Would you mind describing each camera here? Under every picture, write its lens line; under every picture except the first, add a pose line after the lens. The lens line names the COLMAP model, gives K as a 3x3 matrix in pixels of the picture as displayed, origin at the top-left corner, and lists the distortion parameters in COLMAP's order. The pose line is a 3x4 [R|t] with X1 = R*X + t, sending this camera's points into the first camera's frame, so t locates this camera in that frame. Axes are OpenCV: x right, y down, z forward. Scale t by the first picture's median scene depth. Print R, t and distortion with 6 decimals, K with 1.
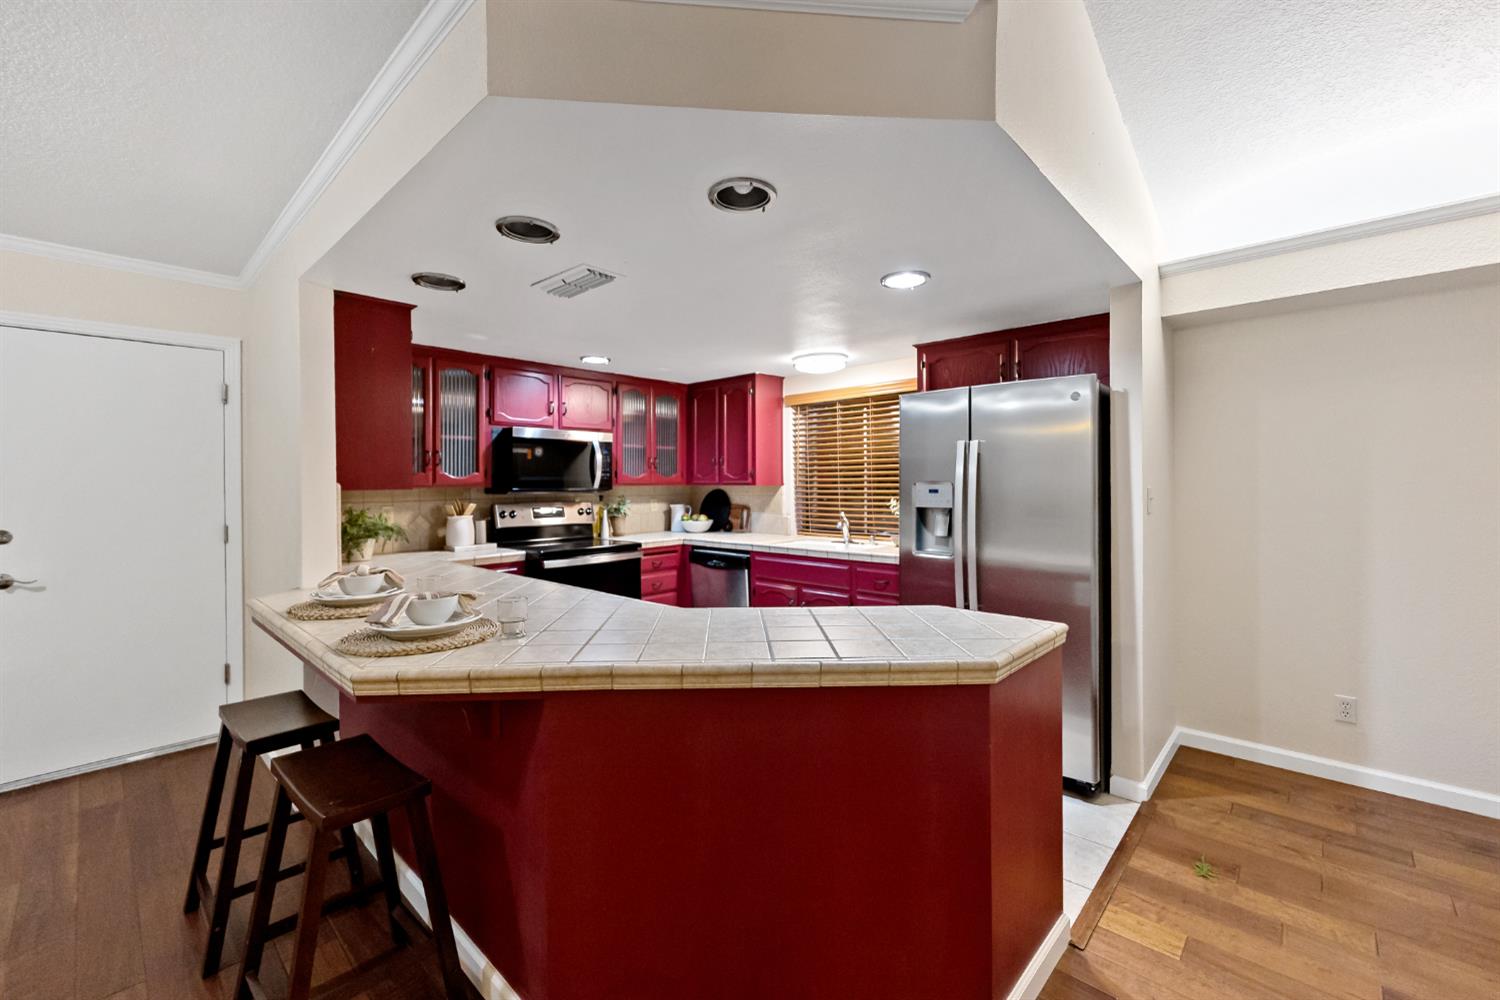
lens RADIAL K [[607.8, 0, 756.7], [0, 607.8, 487.1], [0, 0, 1]] dist [-0.000911, -0.000007]
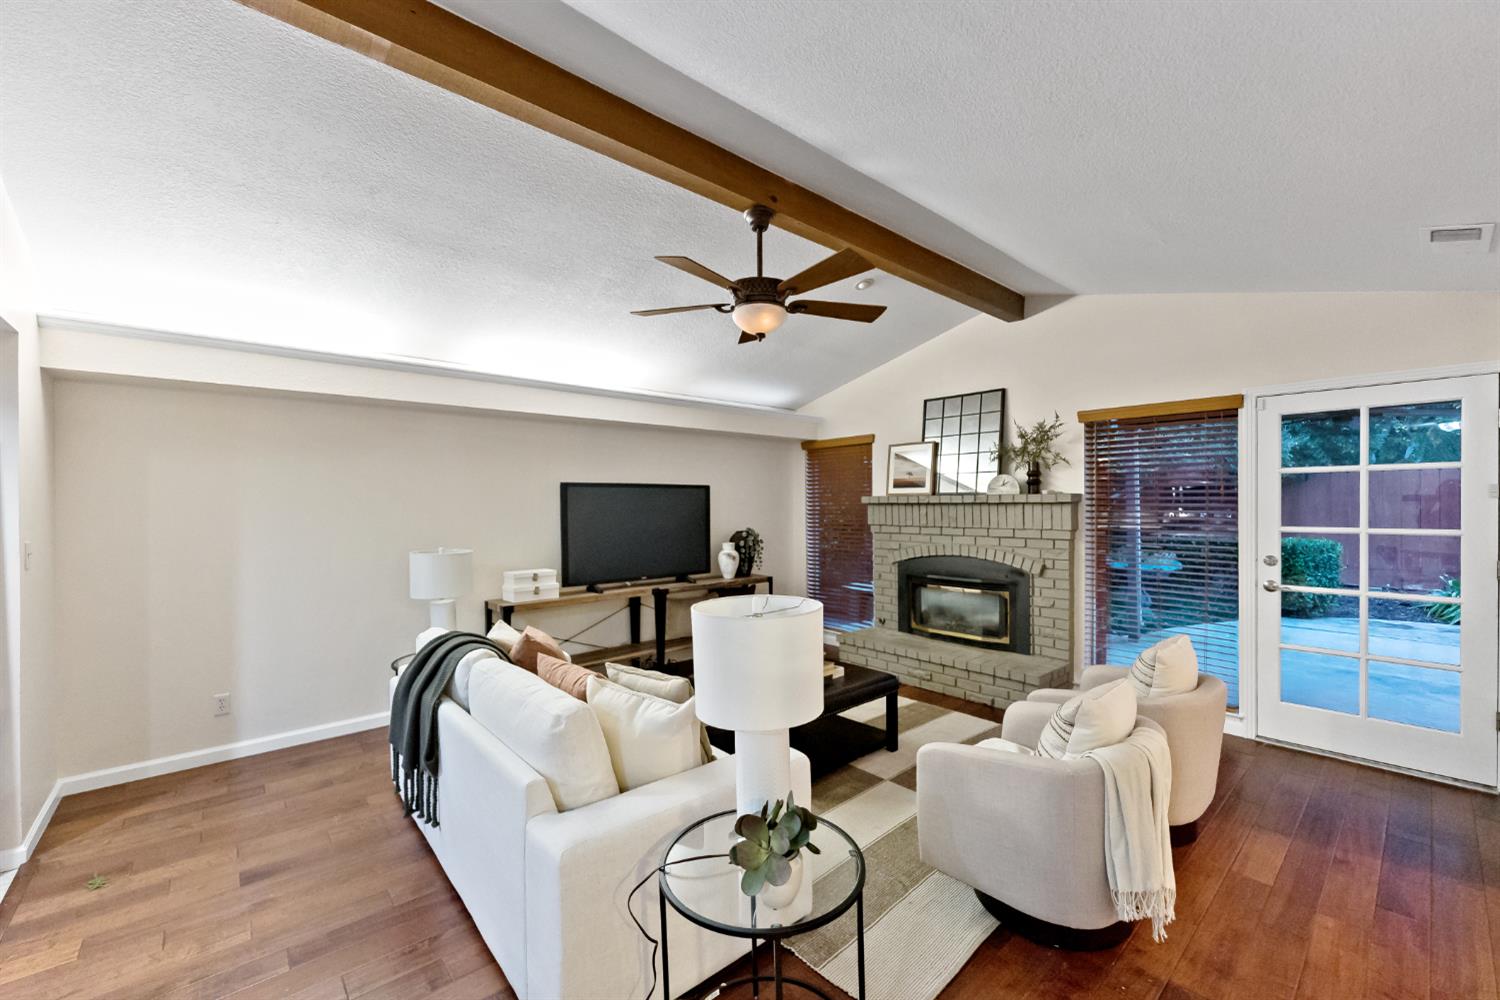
lens RADIAL K [[607.8, 0, 756.5], [0, 607.8, 504.0], [0, 0, 1]] dist [-0.000911, -0.000007]
pose [[0.092467, 0.005152, 0.995702, -0.235311], [0.008991, 0.999942, -0.006009, -0.048321], [-0.995675, 0.009508, 0.092416, -0.280799]]
